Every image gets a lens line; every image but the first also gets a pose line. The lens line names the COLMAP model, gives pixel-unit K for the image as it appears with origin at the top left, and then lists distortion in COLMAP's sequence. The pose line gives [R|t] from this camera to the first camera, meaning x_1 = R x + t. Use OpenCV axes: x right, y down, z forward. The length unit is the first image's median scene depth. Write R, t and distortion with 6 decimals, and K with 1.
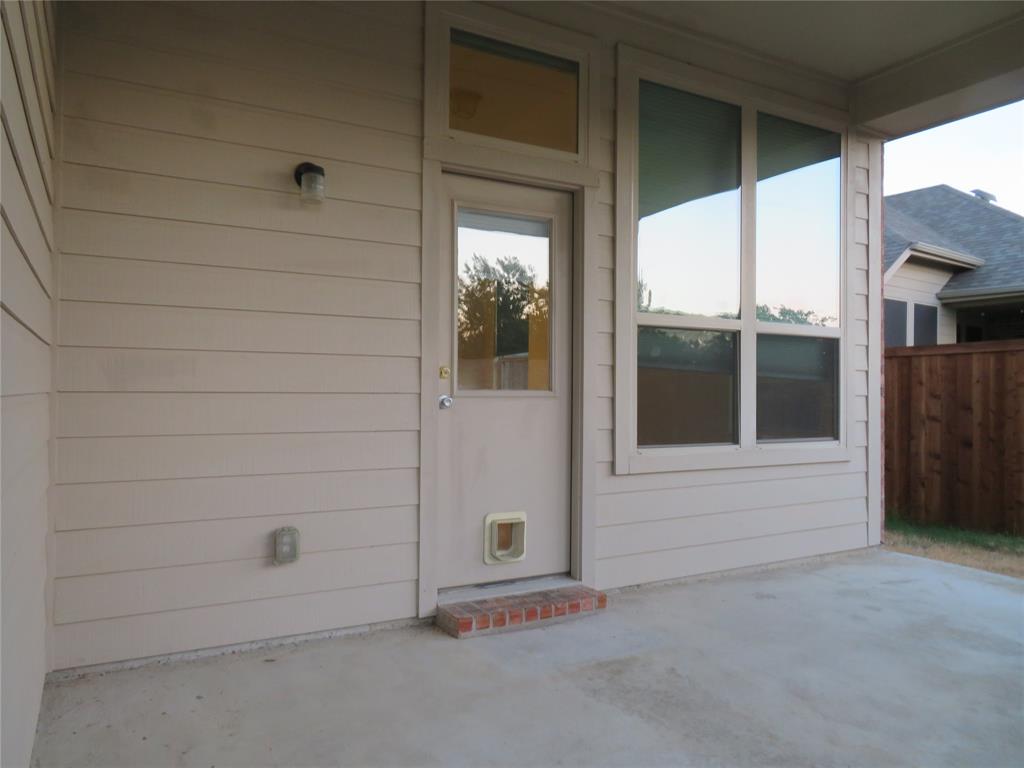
lens RADIAL K [[740.0, 0, 510.7], [0, 740.0, 386.7], [0, 0, 1]] dist [-0.002491, 0.003782]
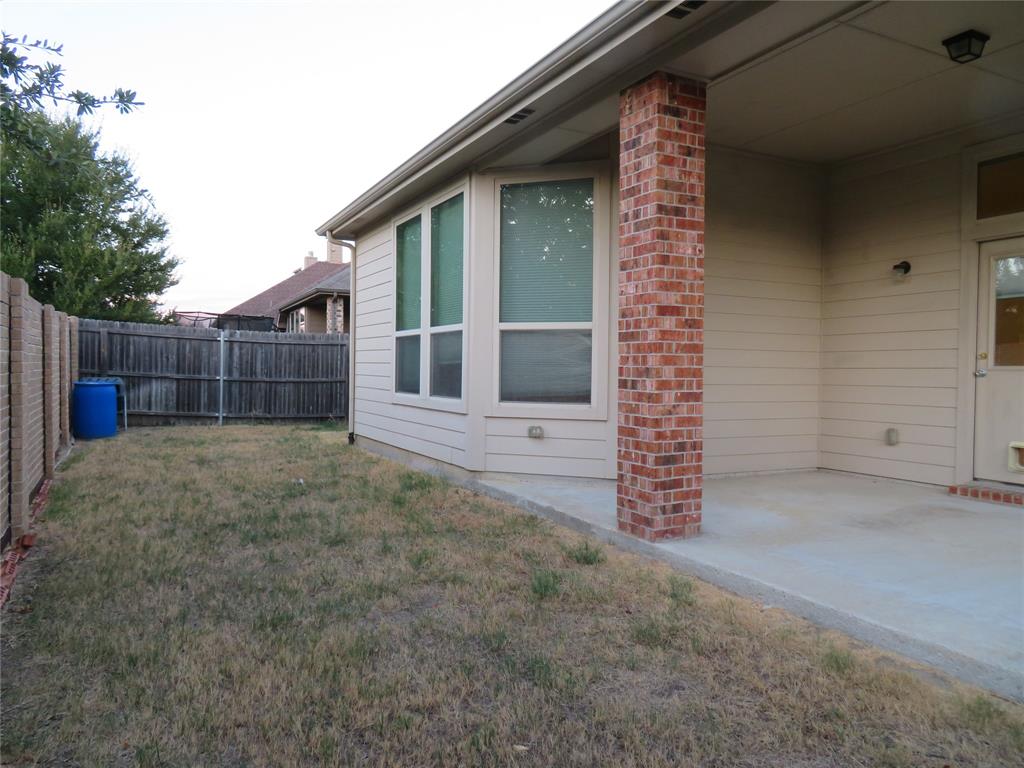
lens RADIAL K [[740.0, 0, 510.7], [0, 740.0, 386.7], [0, 0, 1]] dist [-0.002491, 0.003782]
pose [[-0.046215, 0.010537, -0.998876, 1.771985], [-0.004100, 0.999934, 0.010738, 0.040051], [0.998923, 0.004591, -0.046169, -0.040253]]
